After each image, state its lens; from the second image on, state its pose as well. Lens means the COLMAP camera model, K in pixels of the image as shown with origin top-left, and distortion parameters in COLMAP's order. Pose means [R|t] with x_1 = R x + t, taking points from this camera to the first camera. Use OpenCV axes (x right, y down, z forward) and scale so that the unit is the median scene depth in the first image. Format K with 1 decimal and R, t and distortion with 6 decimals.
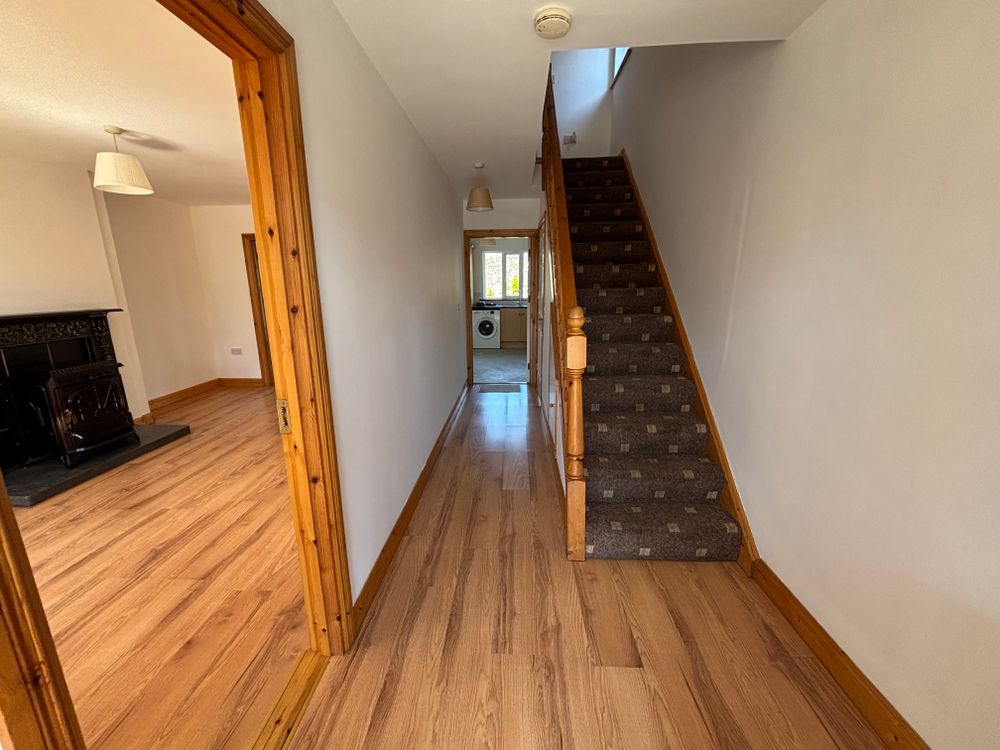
lens RADIAL K [[403.8, 0, 491.7], [0, 403.8, 375.1], [0, 0, 1]] dist [0.008883, 0.000188]
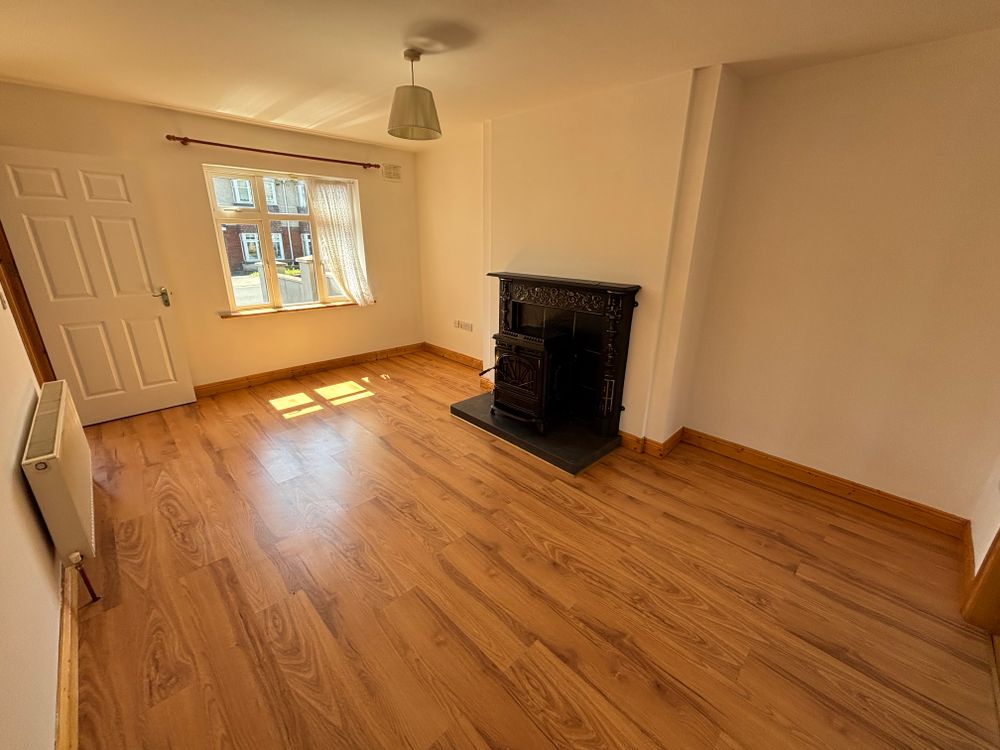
lens RADIAL K [[402.3, 0, 497.5], [0, 402.3, 371.6], [0, 0, 1]] dist [0.002548, -0.002331]
pose [[-0.673070, 0.233132, -0.701874, -0.275445], [-0.178286, 0.869885, 0.459907, -0.374131], [0.717768, 0.434684, -0.543929, 1.505356]]
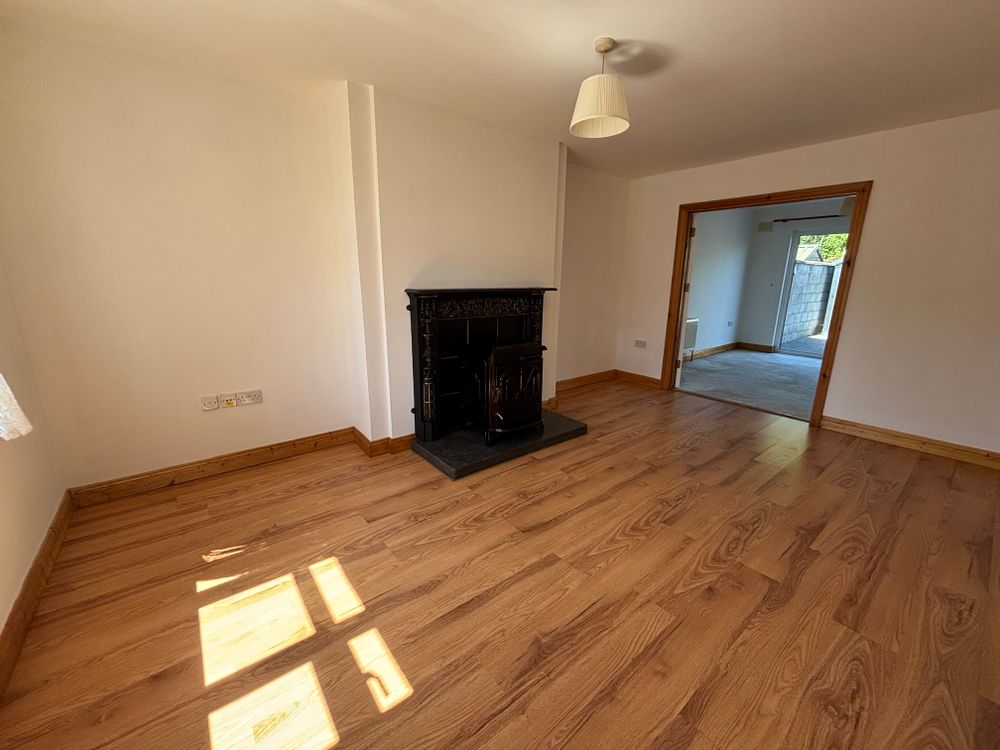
lens RADIAL K [[402.3, 0, 497.5], [0, 402.3, 371.6], [0, 0, 1]] dist [0.002548, -0.002331]
pose [[0.659803, 0.192282, -0.726421, -0.334172], [-0.184524, 0.978567, 0.091423, -0.039452], [0.728430, 0.073721, 0.681142, 0.327132]]
